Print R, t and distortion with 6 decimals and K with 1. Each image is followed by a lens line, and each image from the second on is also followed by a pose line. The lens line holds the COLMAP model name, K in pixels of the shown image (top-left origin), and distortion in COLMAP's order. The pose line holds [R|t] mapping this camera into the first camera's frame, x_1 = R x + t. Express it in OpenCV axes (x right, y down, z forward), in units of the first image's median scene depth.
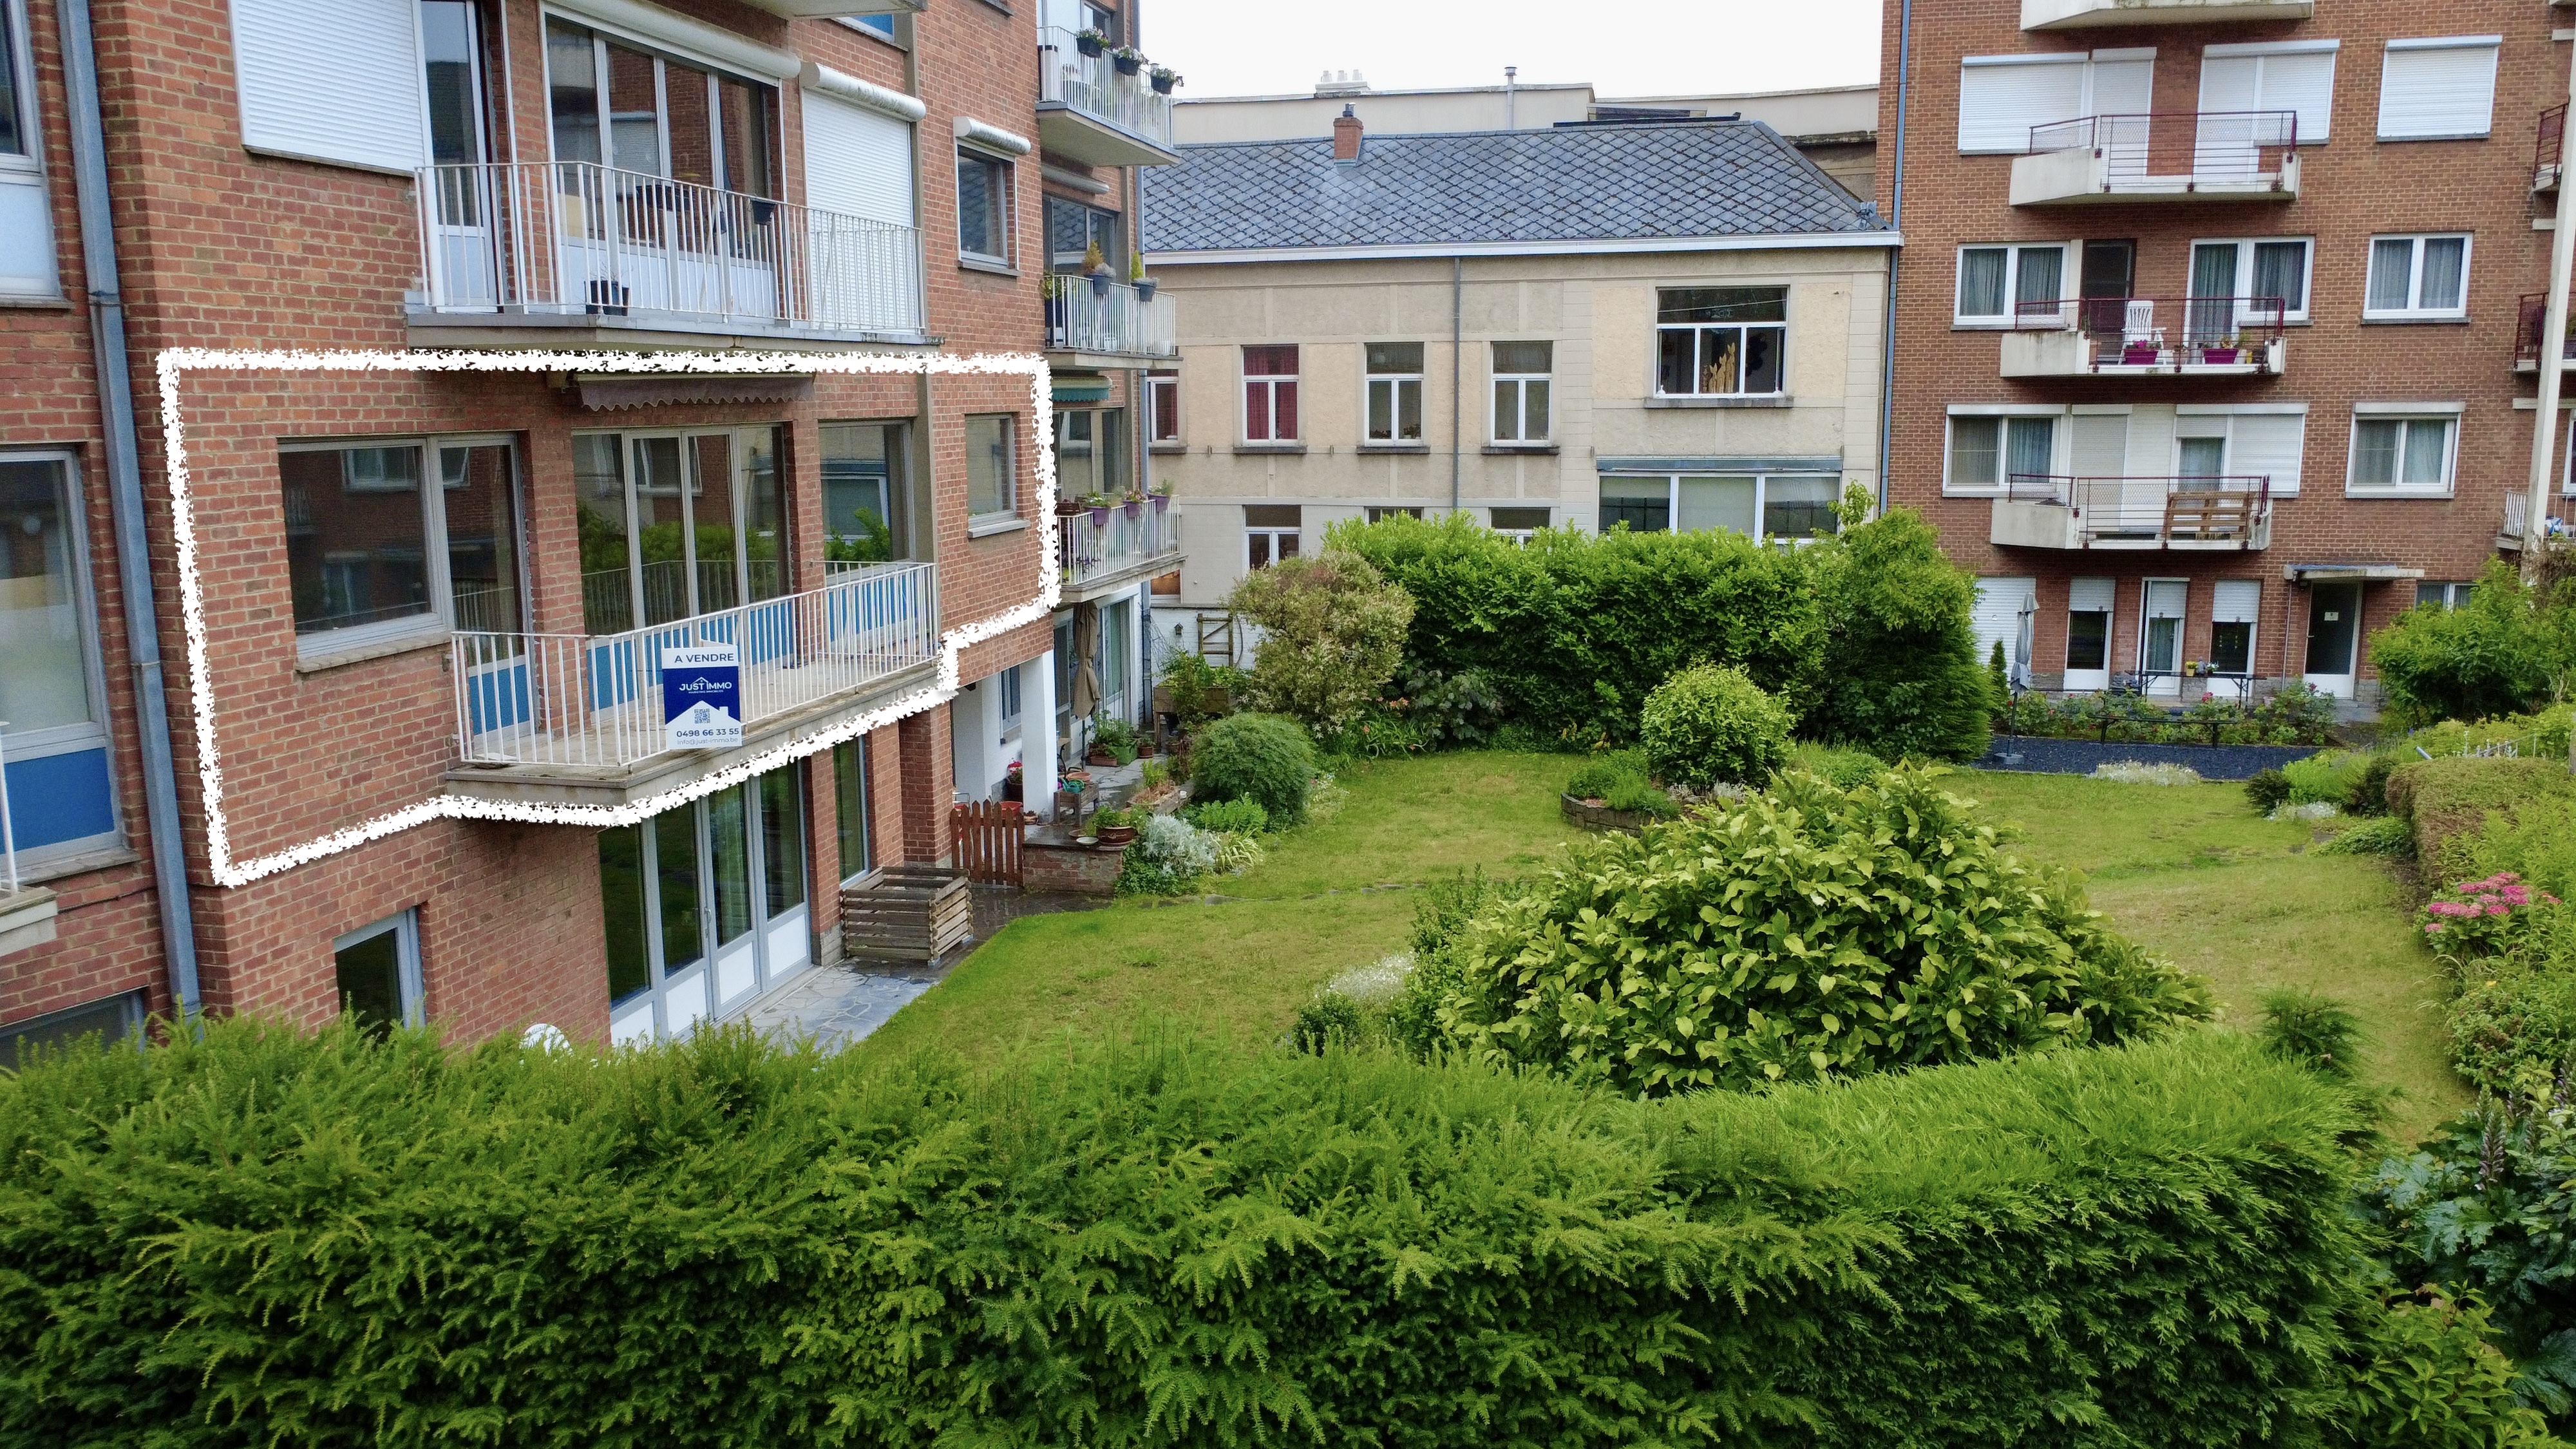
lens RADIAL K [[1903.0, 0, 1288.0], [0, 1903.0, 724.5], [0, 0, 1]] dist [0.006033, -0.004877]
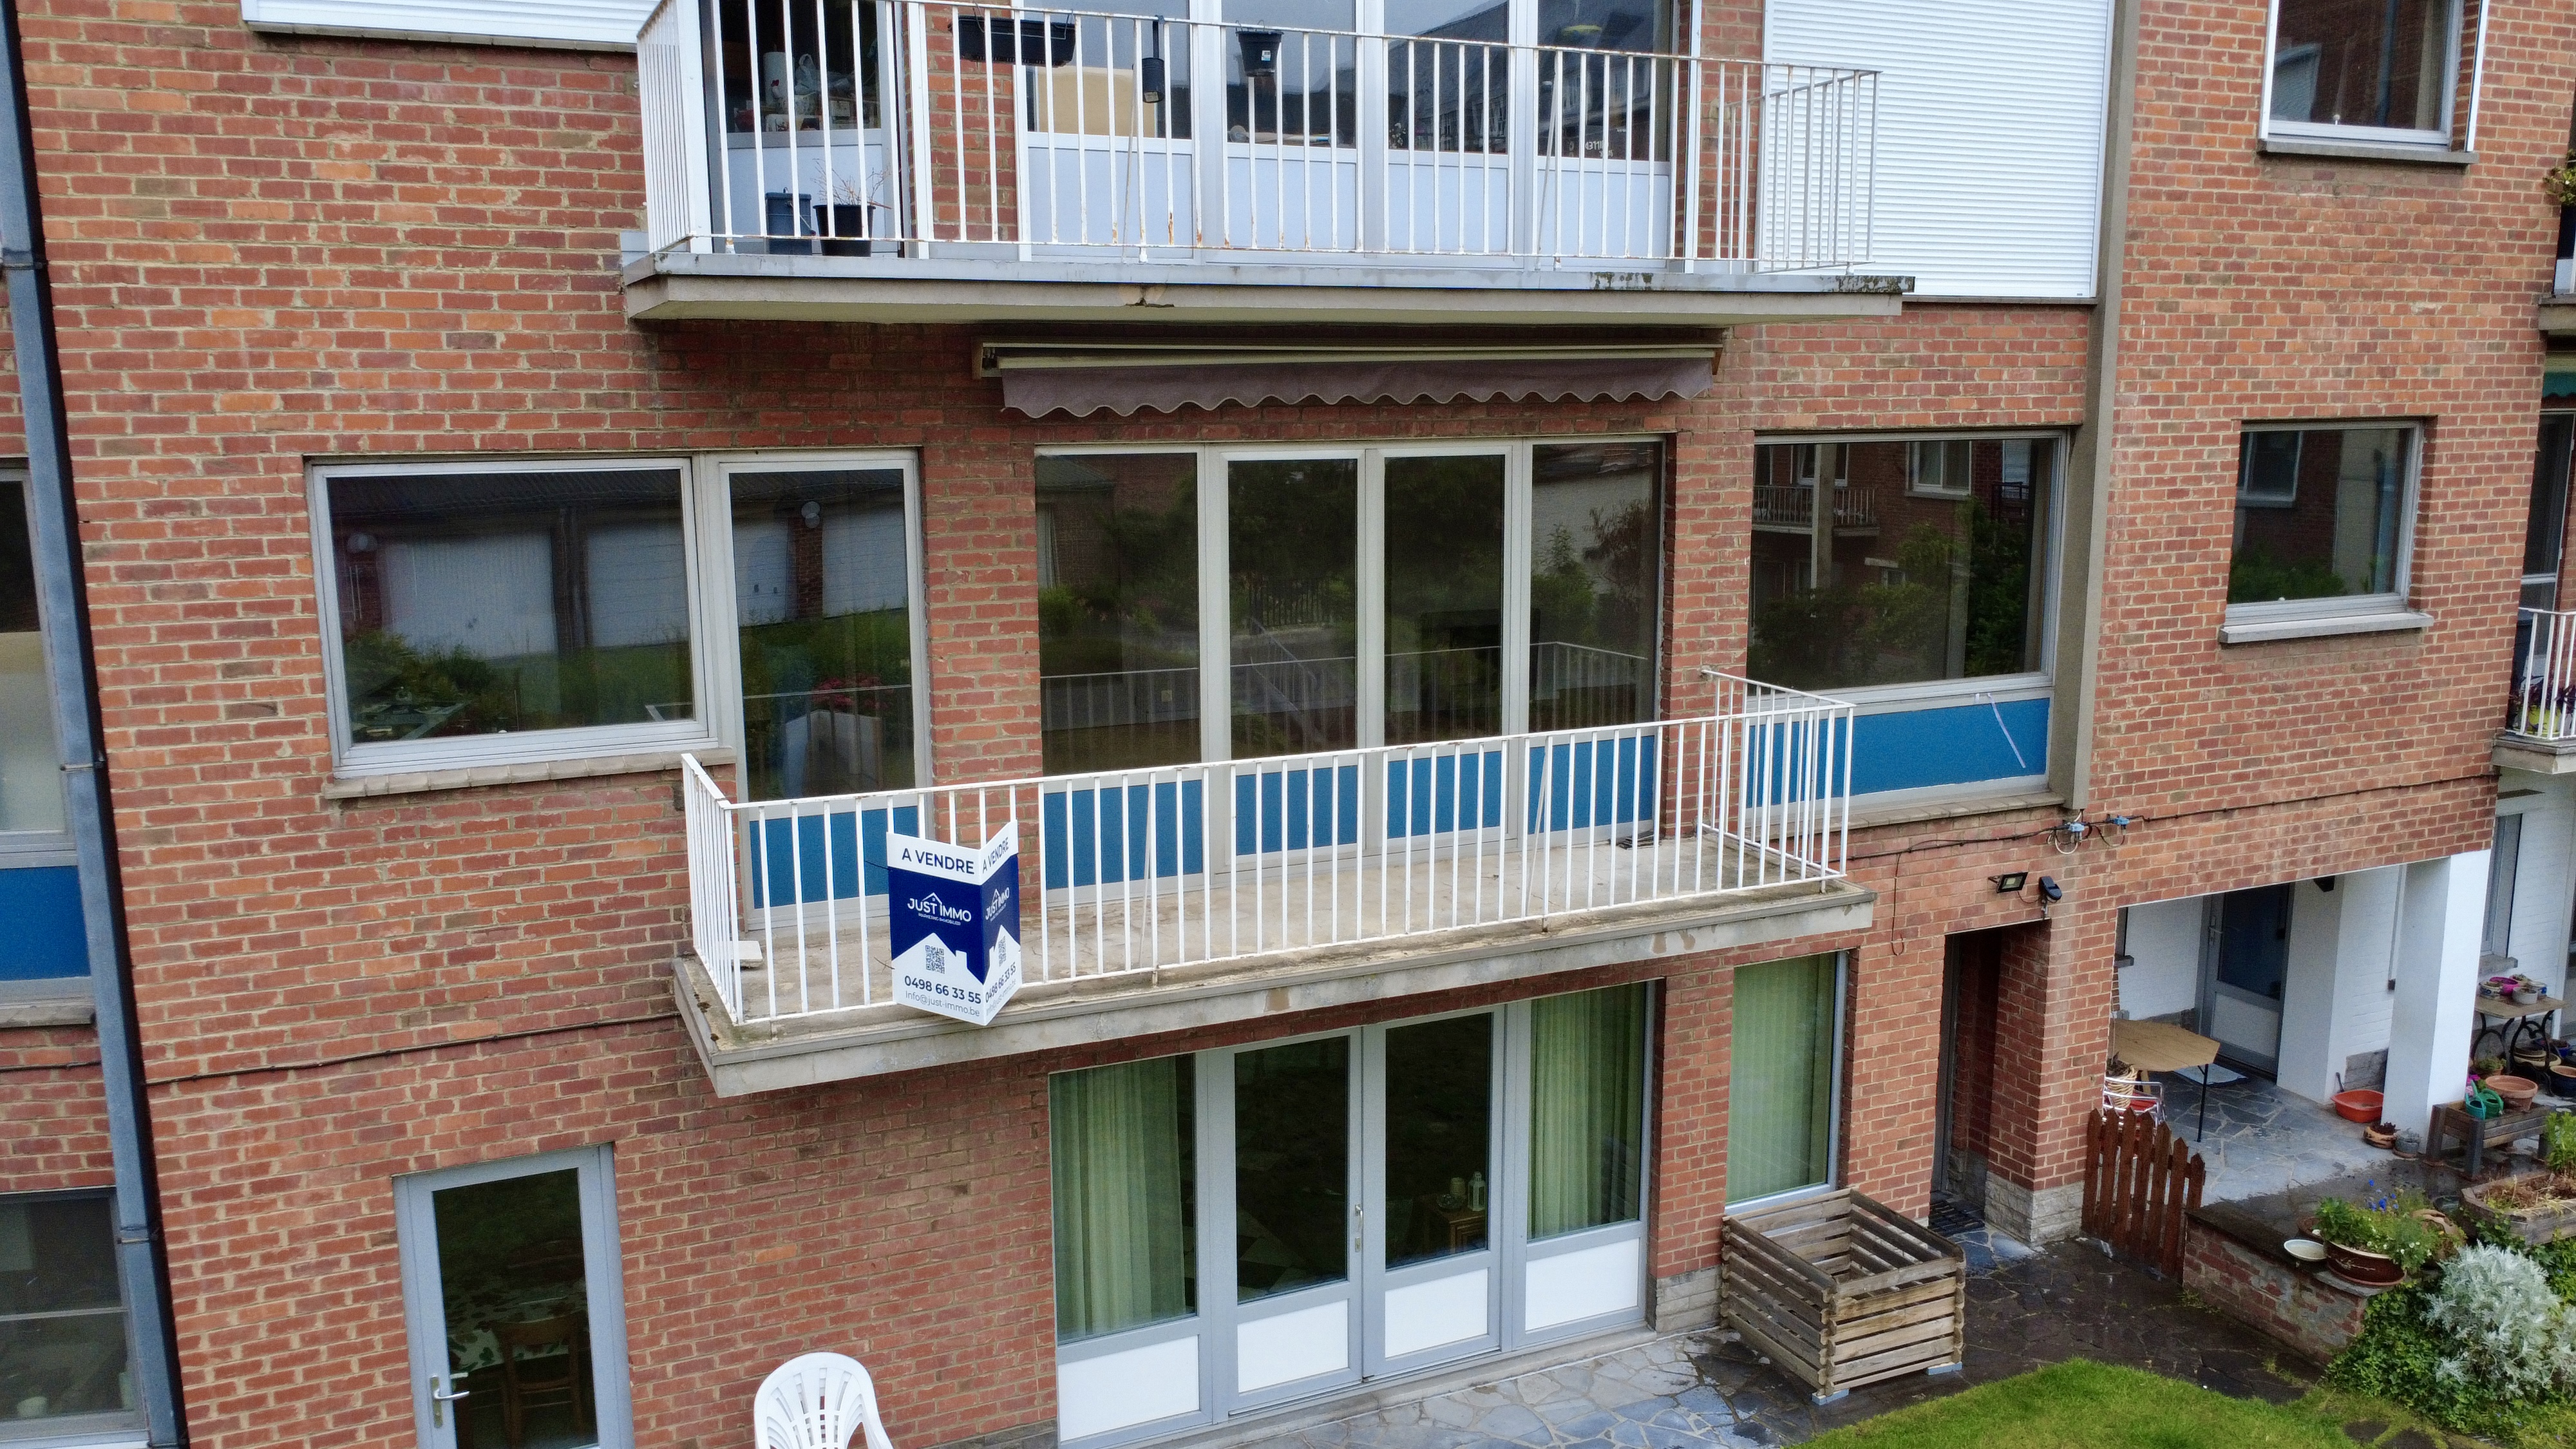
lens RADIAL K [[1903.0, 0, 1288.0], [0, 1903.0, 724.5], [0, 0, 1]] dist [0.006033, -0.004877]
pose [[0.590996, 0.143373, -0.793831, 0.187393], [-0.136319, 0.987676, 0.076896, -0.126649], [0.795073, 0.062769, 0.603257, 0.710011]]
